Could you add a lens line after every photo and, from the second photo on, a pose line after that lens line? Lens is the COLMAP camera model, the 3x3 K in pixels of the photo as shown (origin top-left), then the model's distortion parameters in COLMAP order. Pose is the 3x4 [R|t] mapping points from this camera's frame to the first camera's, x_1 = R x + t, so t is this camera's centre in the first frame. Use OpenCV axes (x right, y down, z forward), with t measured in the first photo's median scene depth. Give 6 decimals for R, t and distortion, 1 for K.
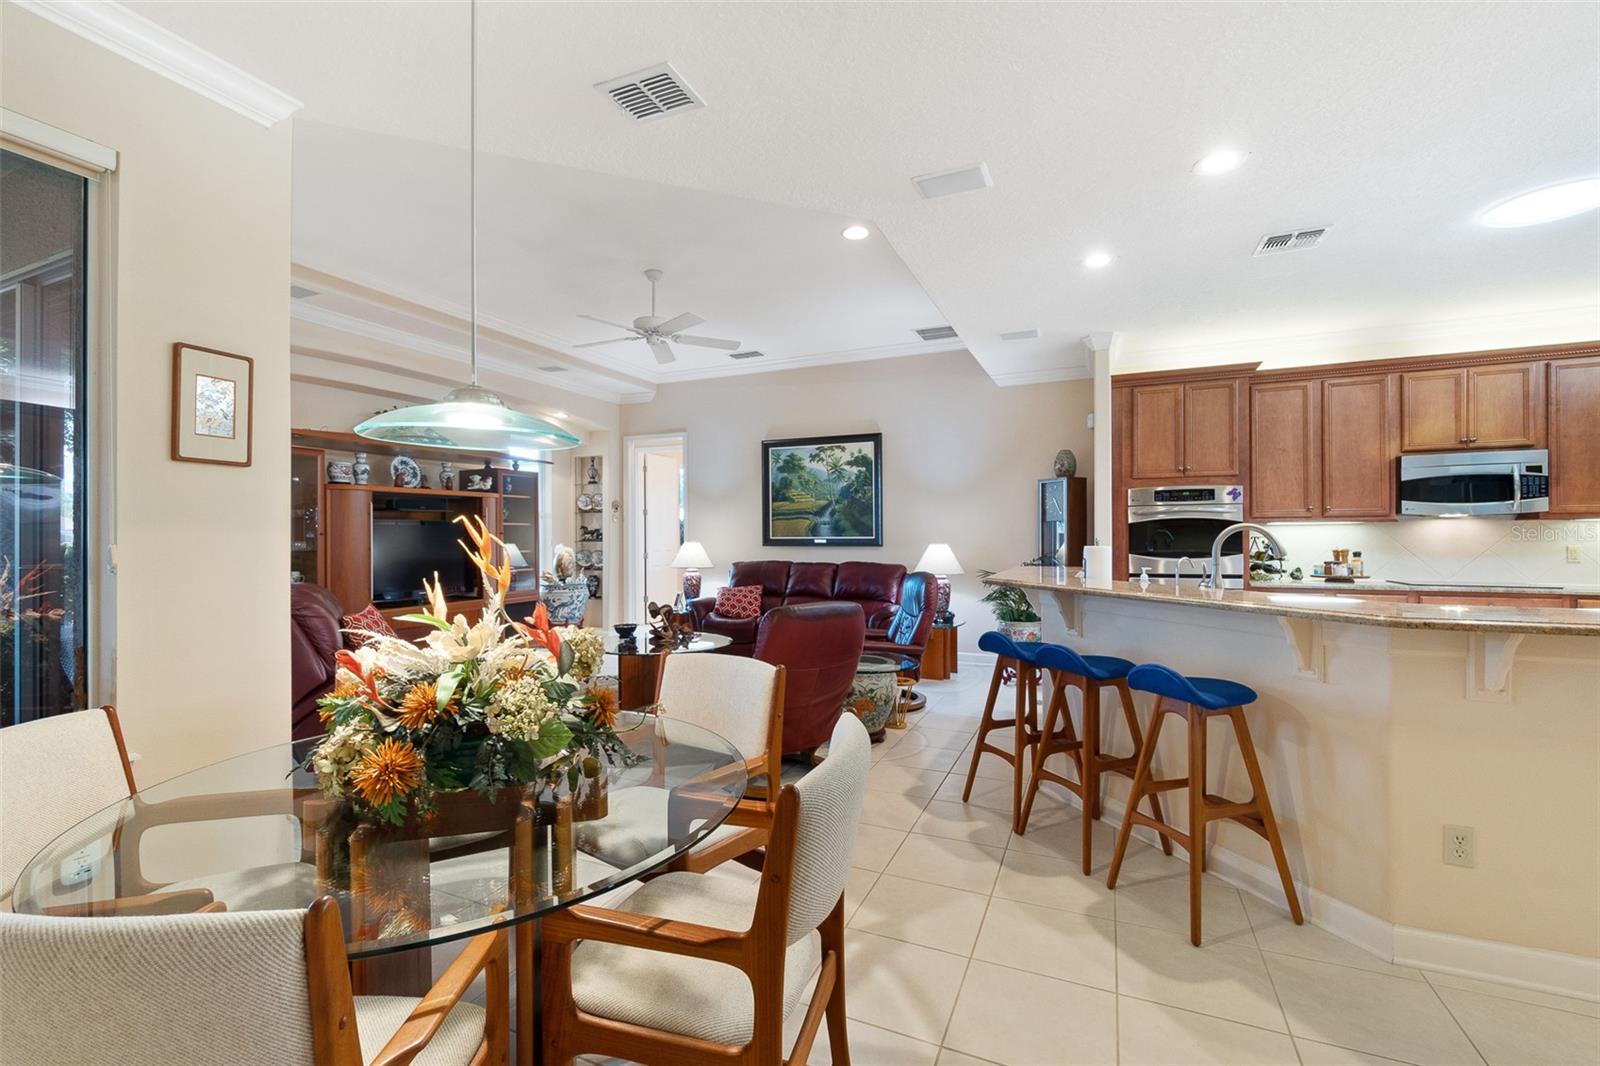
lens RADIAL K [[696.5, 0, 798.8], [0, 696.5, 535.5], [0, 0, 1]] dist [-0.010617, 0.003406]
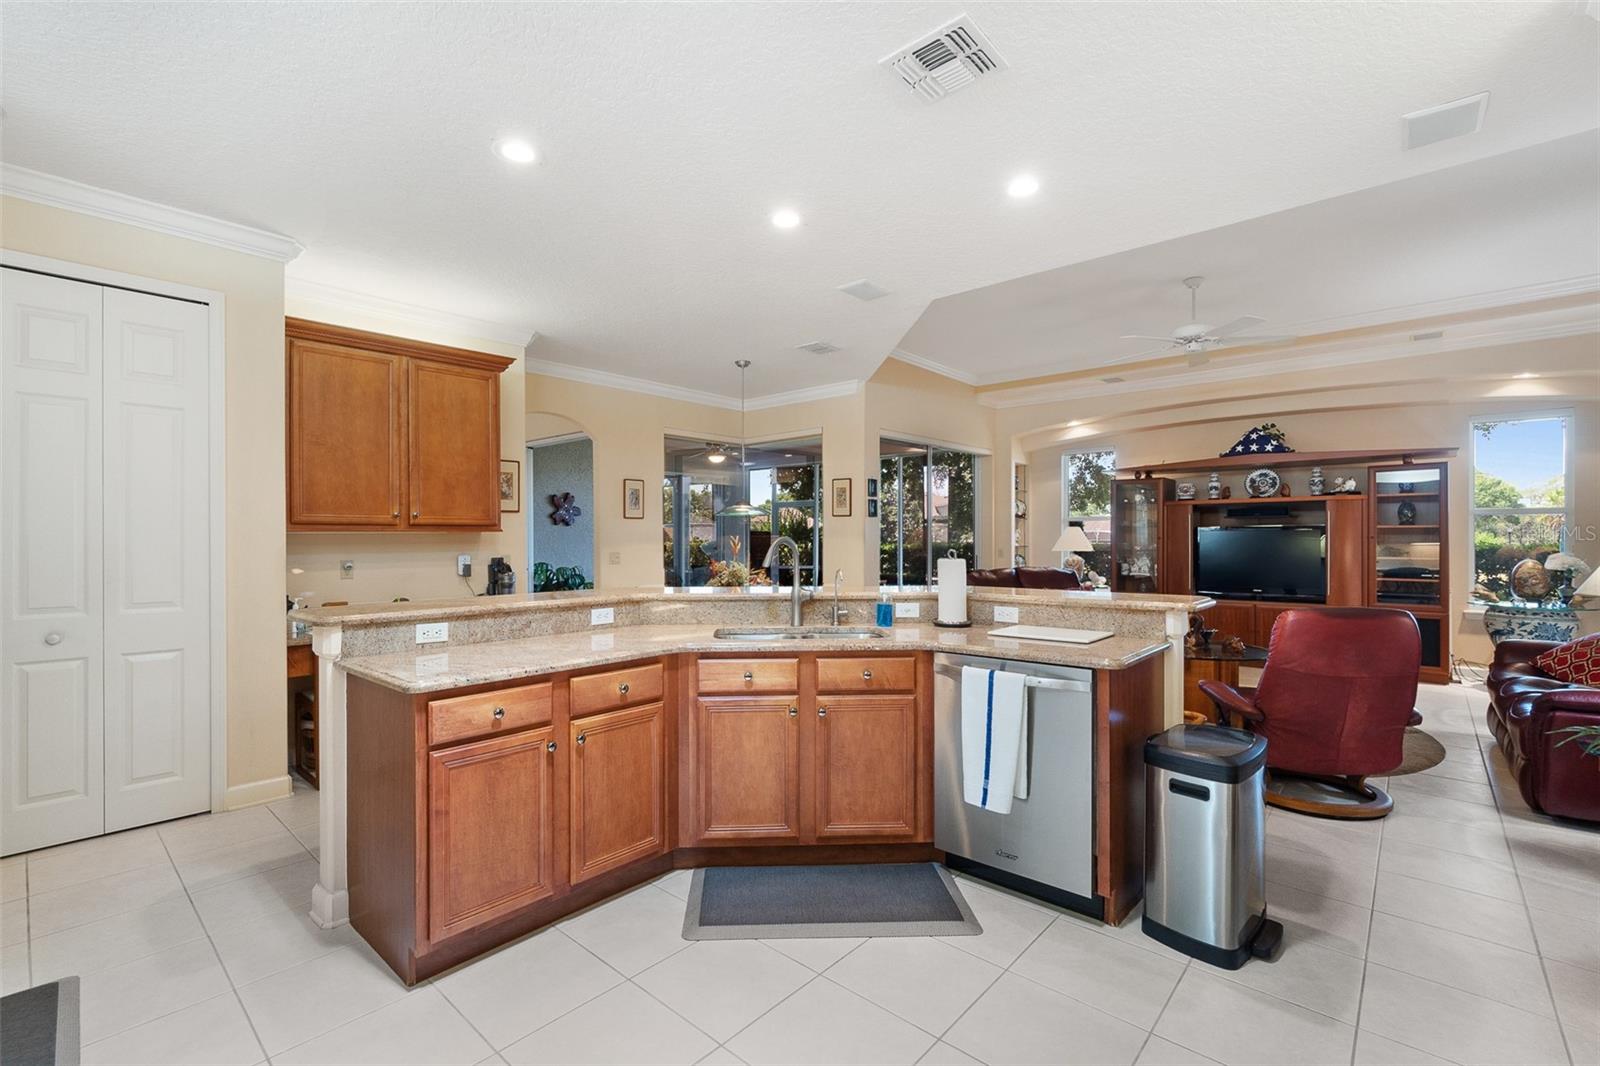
lens RADIAL K [[696.5, 0, 784.3], [0, 696.5, 540.9], [0, 0, 1]] dist [-0.010617, 0.003406]
pose [[-0.304323, 0.009439, -0.952522, 0.747496], [0.003385, 0.999955, 0.008828, -0.008816], [0.952563, -0.000538, -0.304342, 0.590507]]
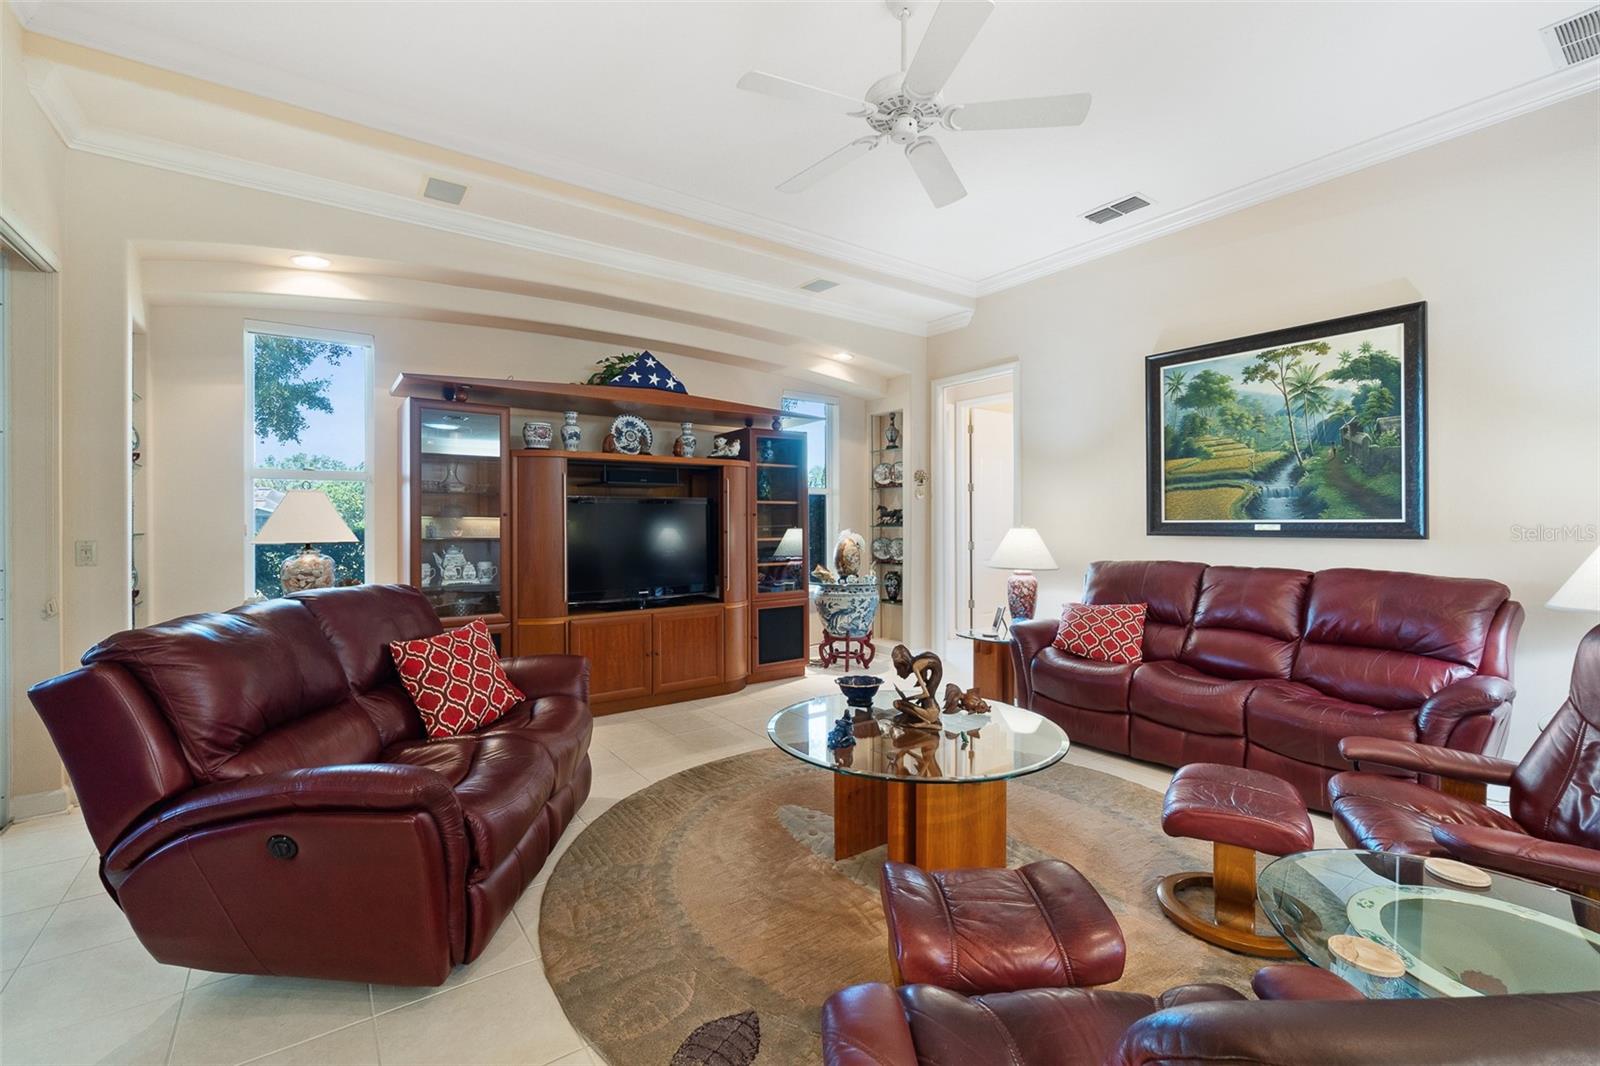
lens RADIAL K [[696.5, 0, 786.5], [0, 696.5, 521.2], [0, 0, 1]] dist [-0.010617, 0.003406]
pose [[0.859558, 0.000816, -0.511038, -0.017396], [-0.000659, 1.000000, 0.000488, 0.003892], [0.511038, -0.000083, 0.859558, 0.413105]]
